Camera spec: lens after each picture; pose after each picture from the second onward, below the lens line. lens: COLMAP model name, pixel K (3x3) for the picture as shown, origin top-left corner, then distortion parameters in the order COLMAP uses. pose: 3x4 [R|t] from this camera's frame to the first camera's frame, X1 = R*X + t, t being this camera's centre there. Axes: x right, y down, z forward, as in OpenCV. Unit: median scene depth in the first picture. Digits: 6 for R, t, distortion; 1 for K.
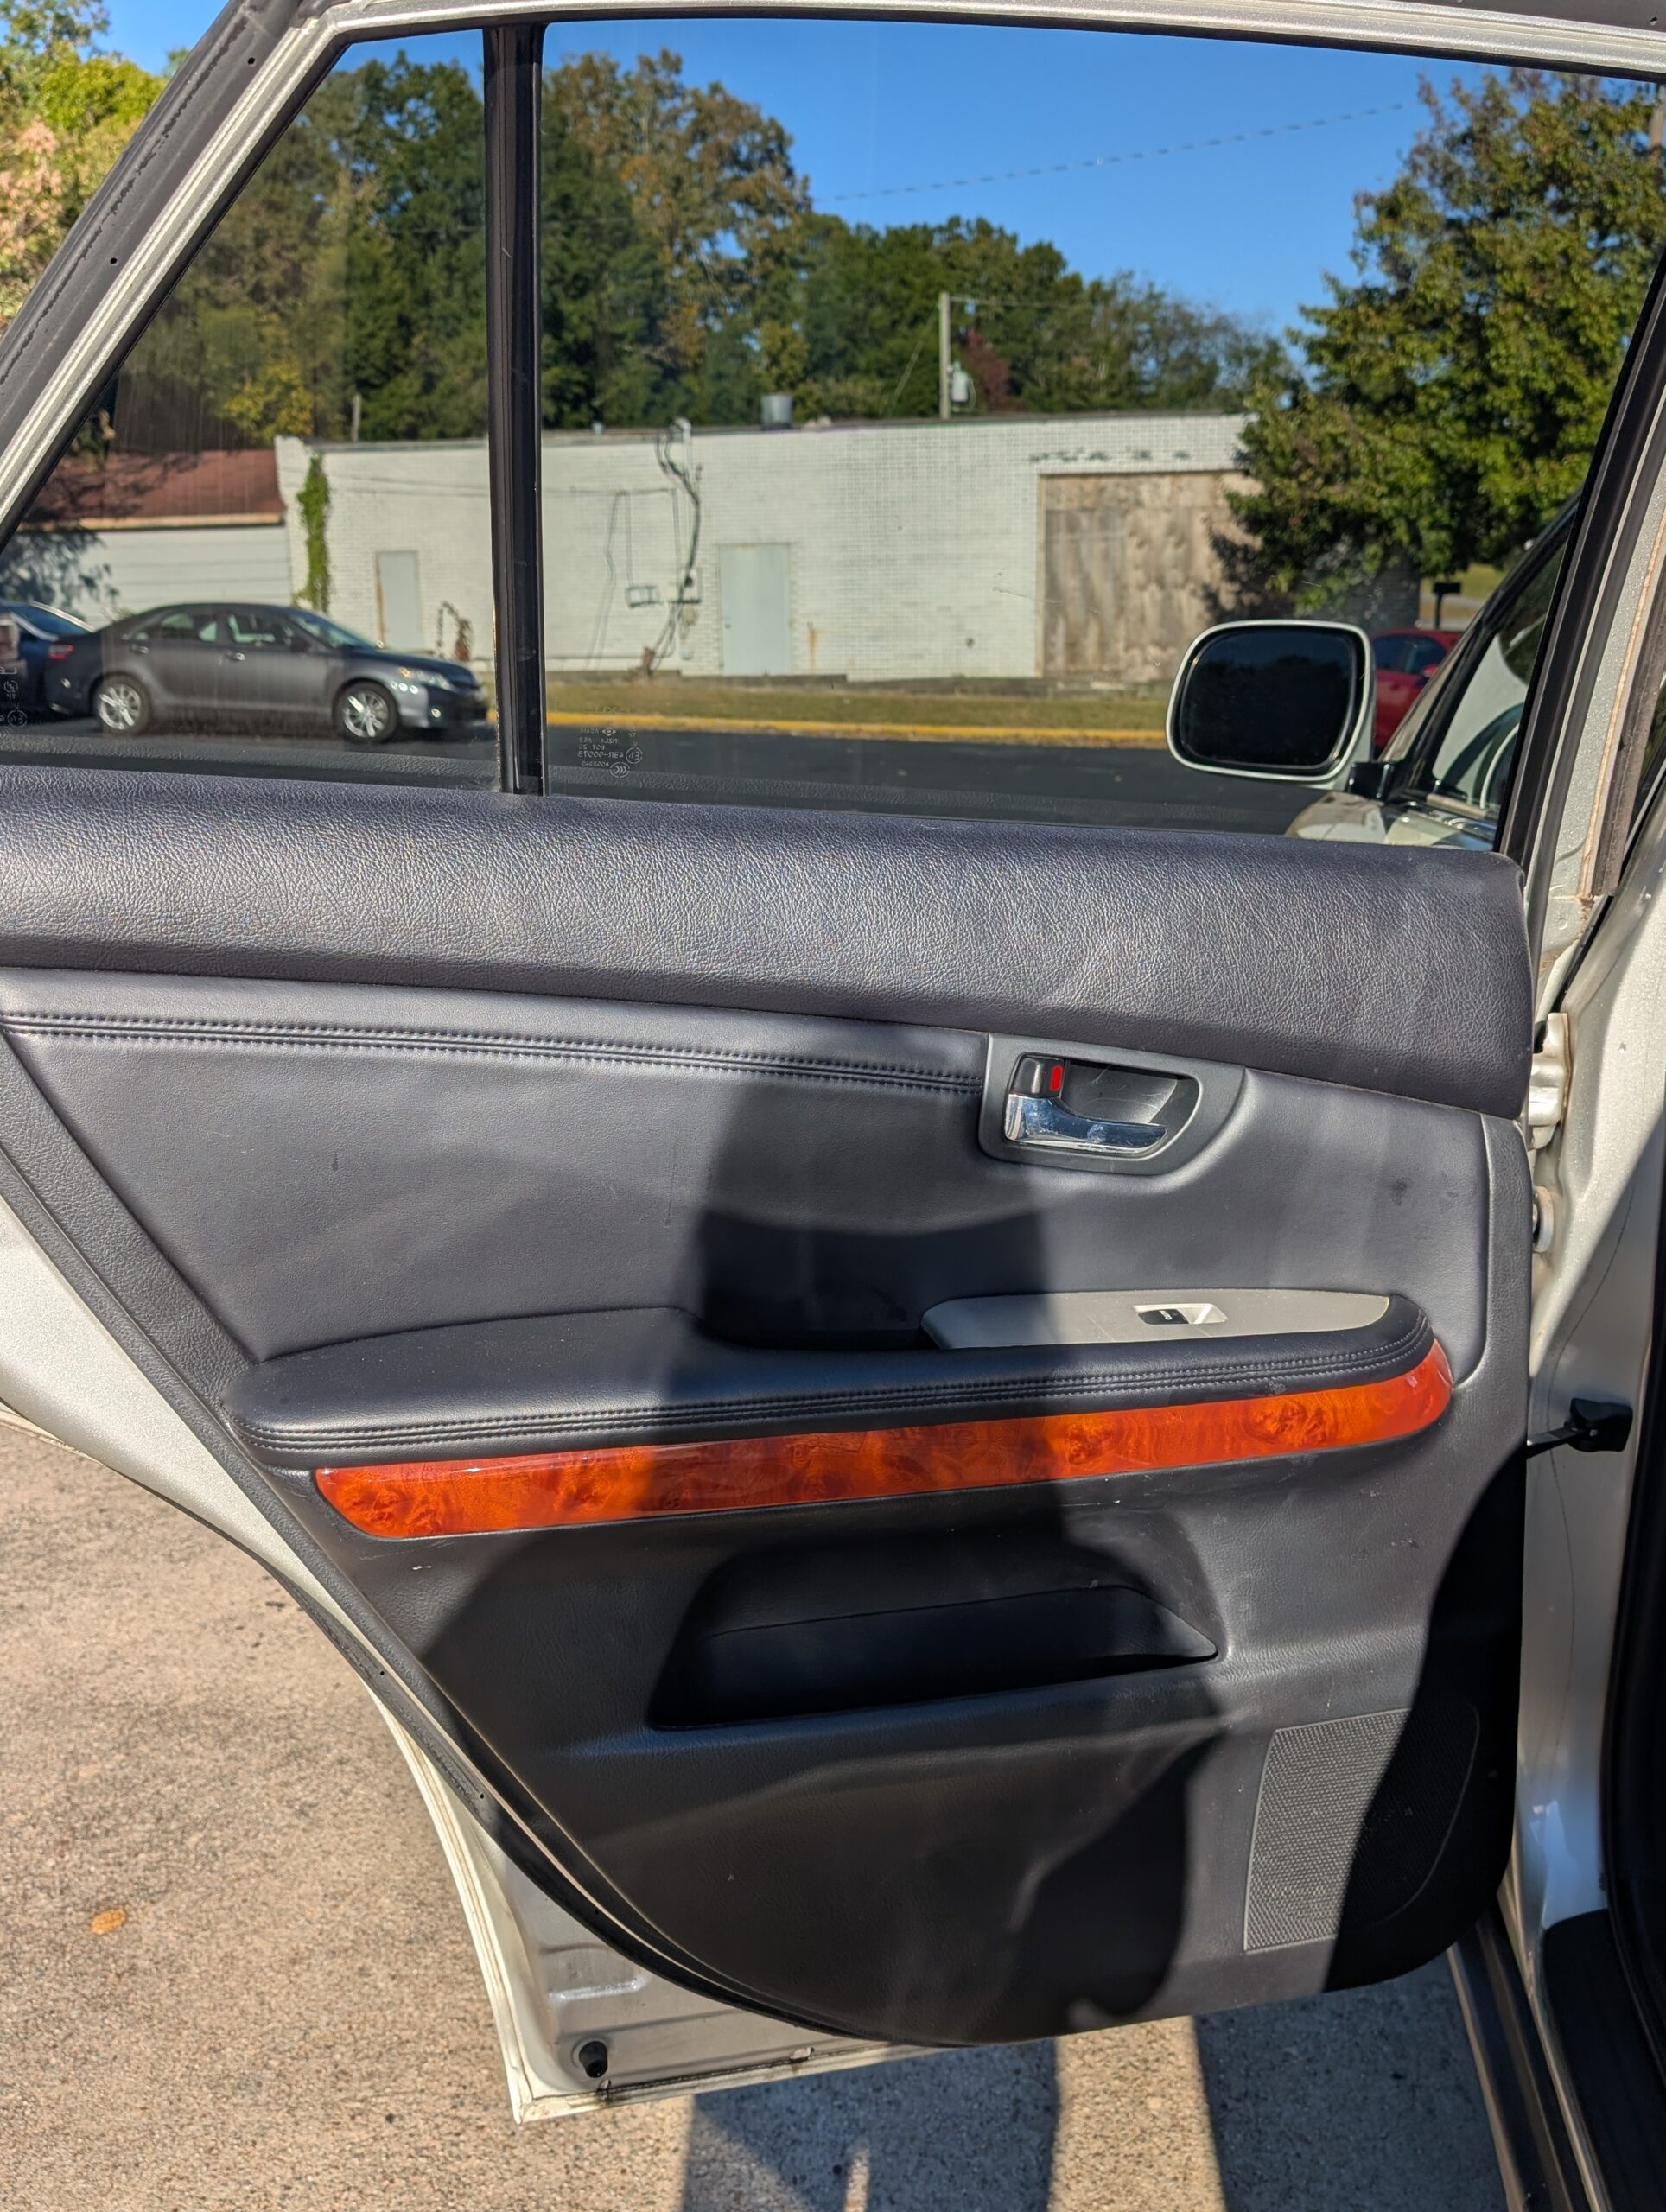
lens RADIAL K [[2070.4, 0, 804.5], [0, 2070.4, 1086.8], [0, 0, 1]] dist [0.000936, 0.000000]
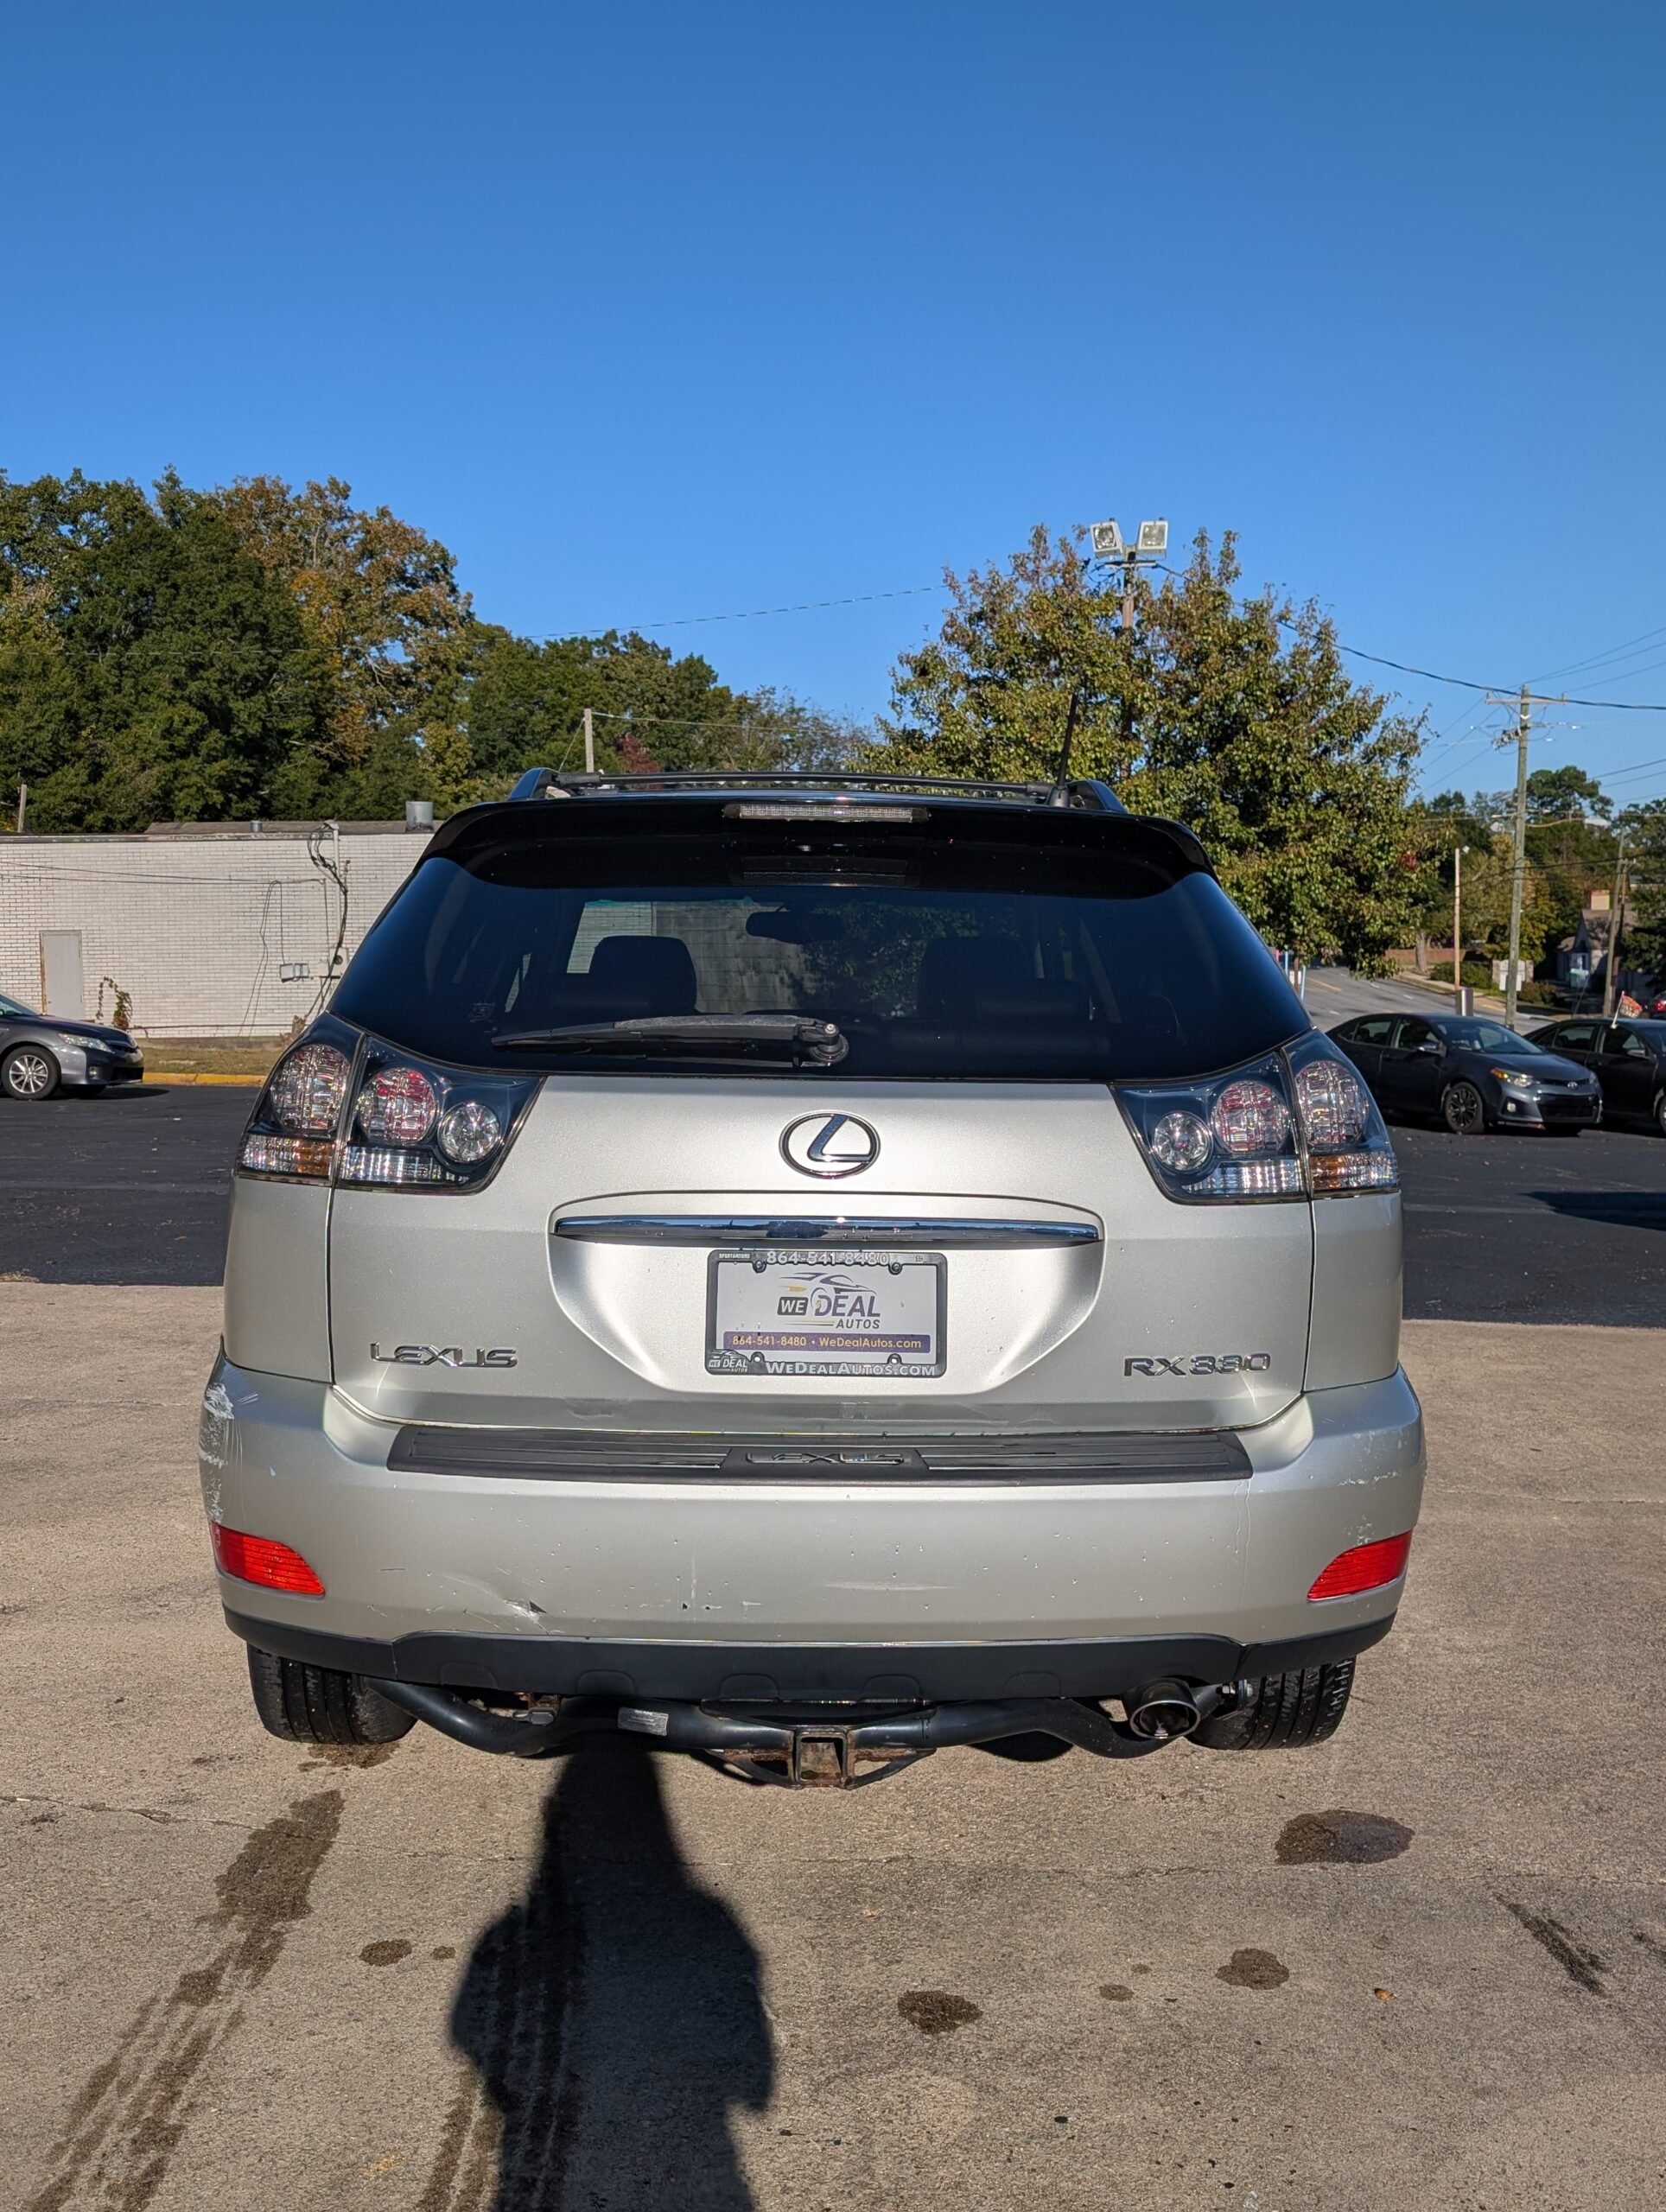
lens RADIAL K [[2070.4, 0, 845.1], [0, 2070.4, 1096.2], [0, 0, 1]] dist [0.000936, 0.000000]
pose [[0.984803, -0.004465, 0.173615, 0.019181], [0.034641, 0.984631, -0.171175, 0.026254], [-0.170183, 0.174588, 0.969823, -0.106671]]
